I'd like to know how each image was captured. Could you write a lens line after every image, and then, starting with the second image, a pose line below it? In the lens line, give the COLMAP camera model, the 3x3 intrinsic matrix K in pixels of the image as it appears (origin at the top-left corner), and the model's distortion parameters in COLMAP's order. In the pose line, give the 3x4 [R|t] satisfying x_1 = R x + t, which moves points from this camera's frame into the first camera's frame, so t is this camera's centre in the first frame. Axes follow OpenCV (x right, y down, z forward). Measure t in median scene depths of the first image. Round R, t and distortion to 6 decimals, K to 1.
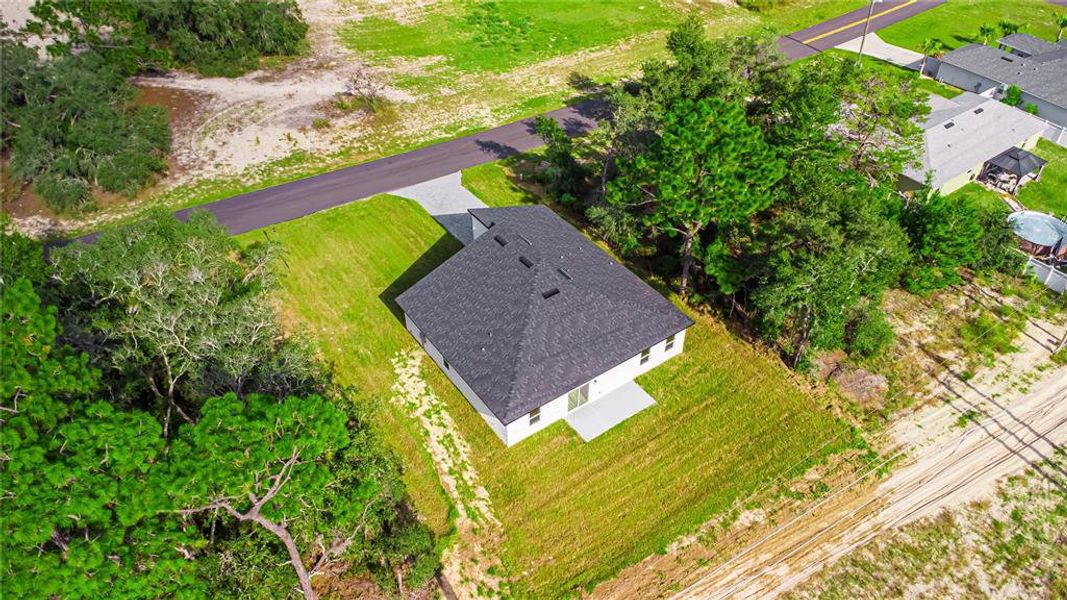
lens RADIAL K [[753.4, 0, 533.5], [0, 753.4, 300.0], [0, 0, 1]] dist [0.013336, 0.002096]
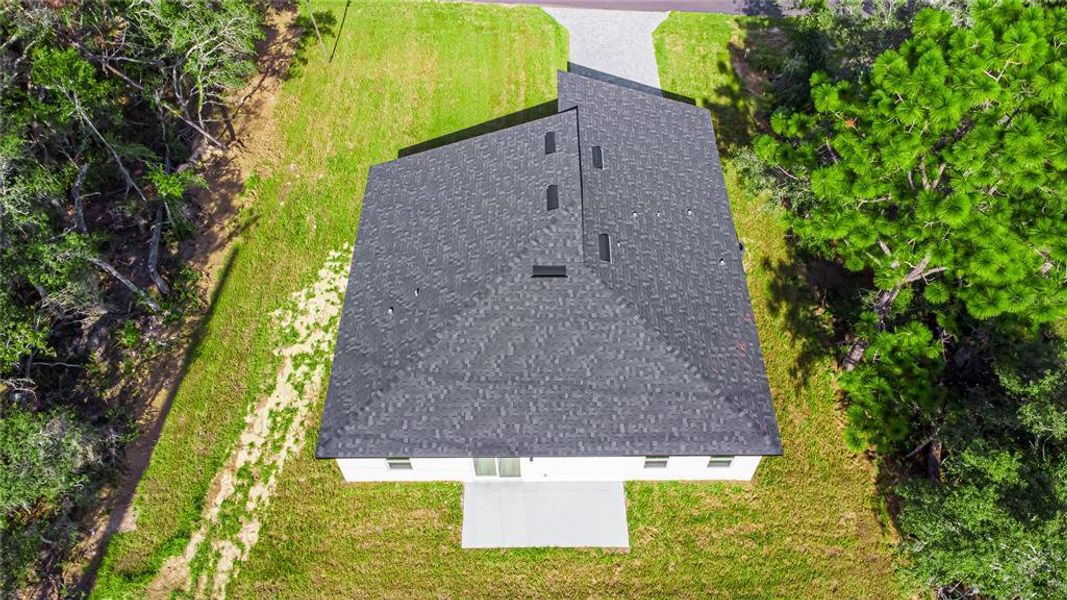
lens RADIAL K [[753.4, 0, 533.5], [0, 753.4, 300.0], [0, 0, 1]] dist [0.013336, 0.002096]
pose [[0.819469, 0.453616, -0.350290, 0.217217], [-0.366826, 0.884733, 0.287553, -0.145349], [0.440352, -0.107145, 0.891409, 0.529444]]
